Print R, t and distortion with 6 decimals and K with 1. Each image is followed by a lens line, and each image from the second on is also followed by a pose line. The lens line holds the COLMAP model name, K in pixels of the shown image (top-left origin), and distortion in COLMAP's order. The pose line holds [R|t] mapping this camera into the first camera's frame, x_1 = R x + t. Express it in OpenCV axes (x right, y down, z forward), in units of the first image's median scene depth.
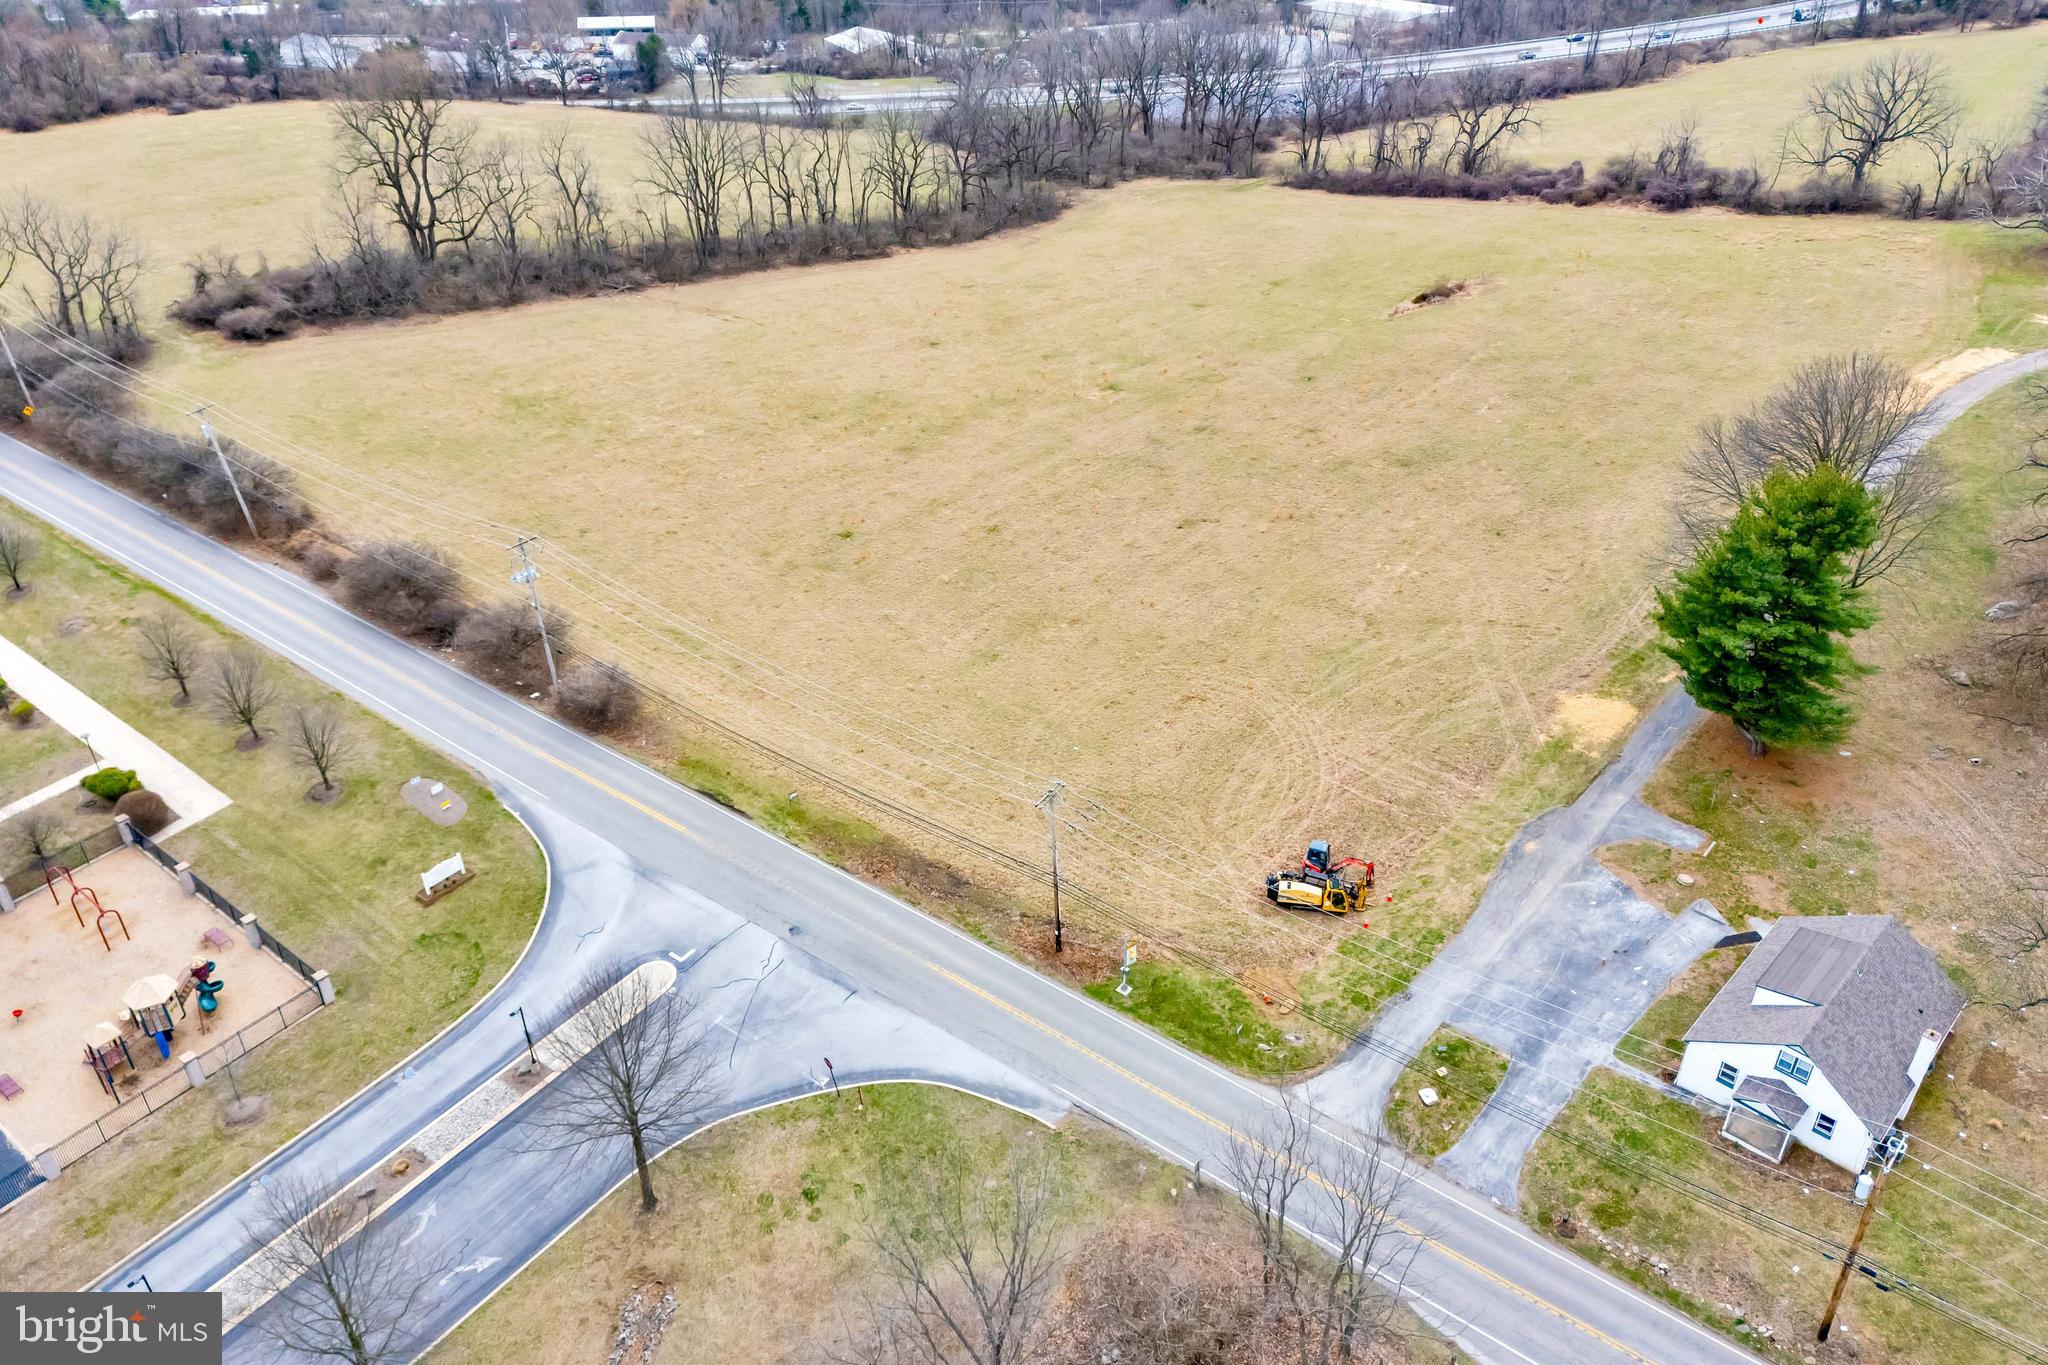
lens RADIAL K [[1488.9, 0, 1031.4], [0, 1488.9, 674.6], [0, 0, 1]] dist [0.075218, -0.076780]
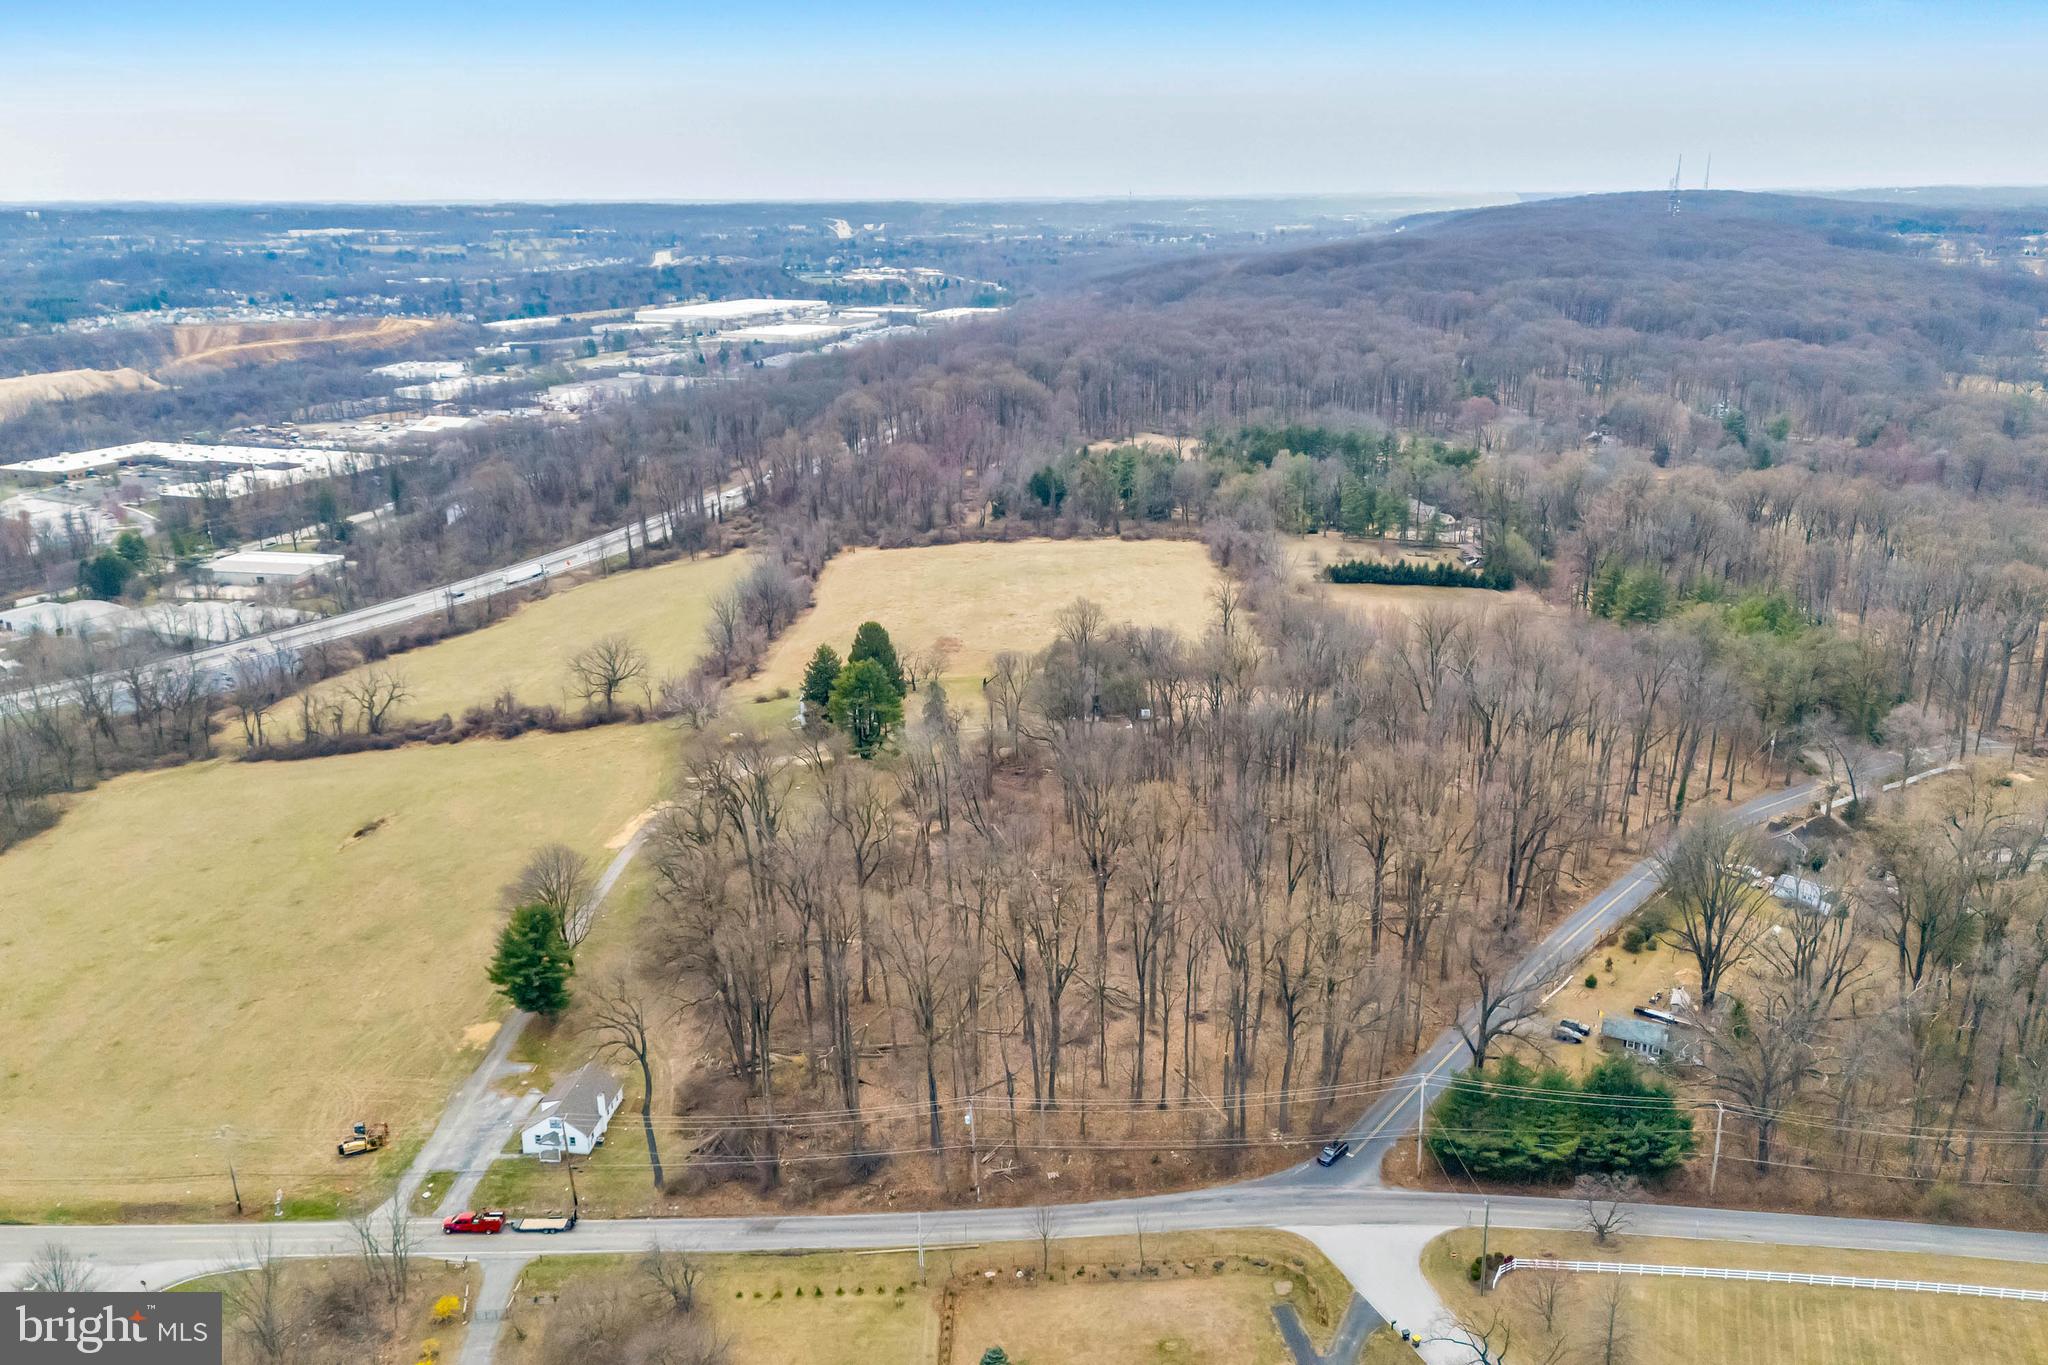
lens RADIAL K [[1571.2, 0, 1024.0], [0, 1571.2, 682.5], [0, 0, 1]] dist [0.022526, 0.002428]
pose [[0.791635, -0.173106, 0.585959, -0.166559], [0.321430, 0.933582, -0.158452, 0.114641], [-0.519613, 0.313781, 0.794698, -0.919568]]
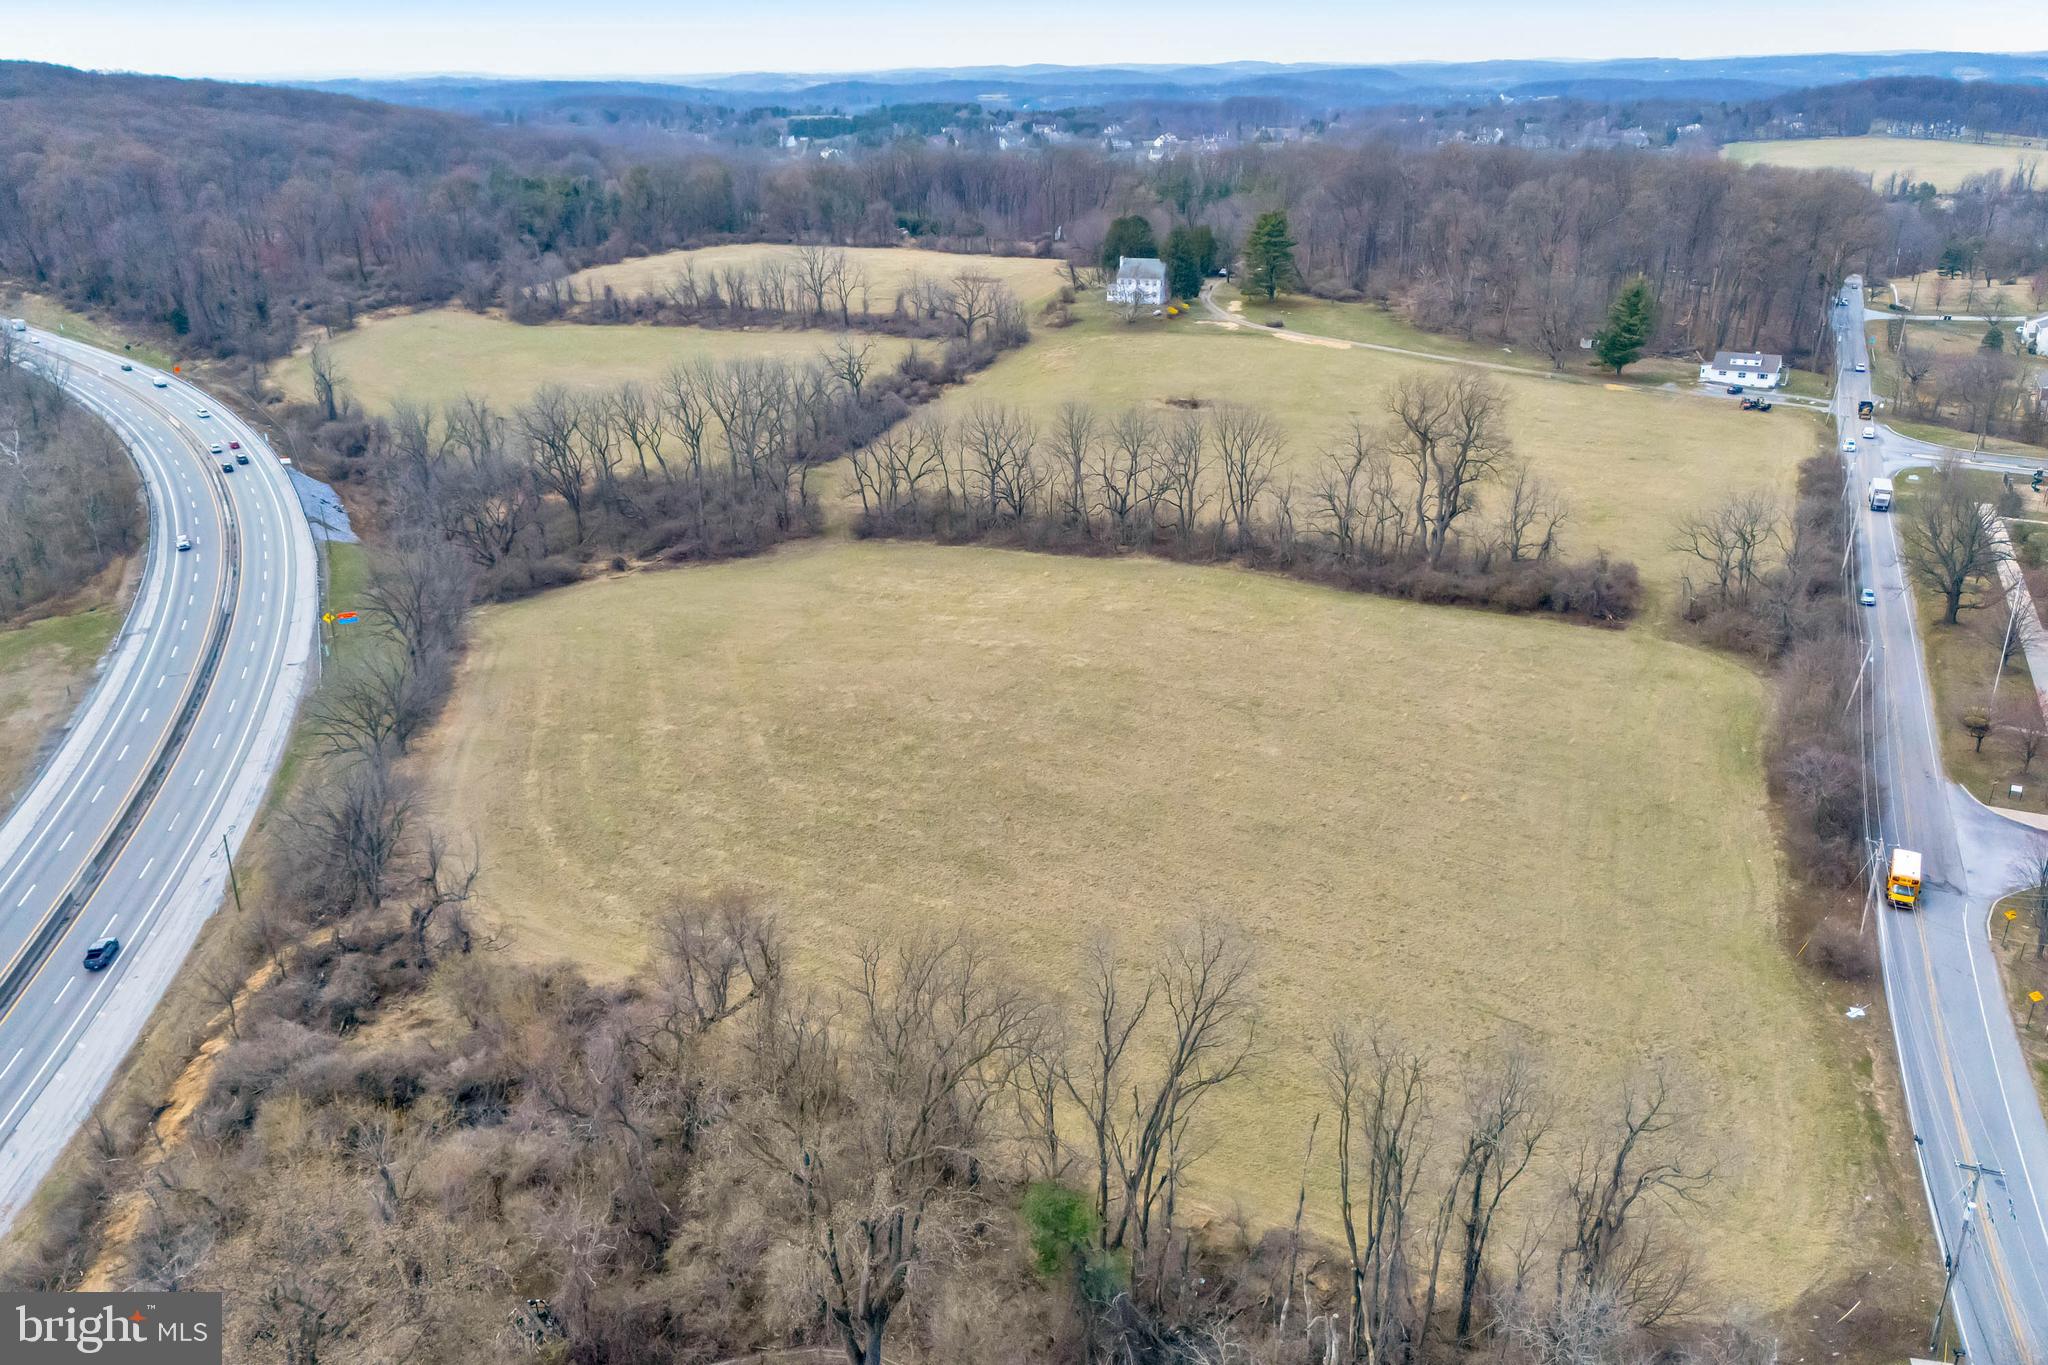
lens RADIAL K [[1583.1, 0, 1025.6], [0, 1583.1, 755.9], [0, 0, 1]] dist [0.069835, -0.063653]
pose [[-0.226498, -0.376475, 0.898313, -1.757519], [0.526923, 0.728309, 0.438085, -1.022139], [-0.819177, 0.572567, 0.033413, 1.589737]]
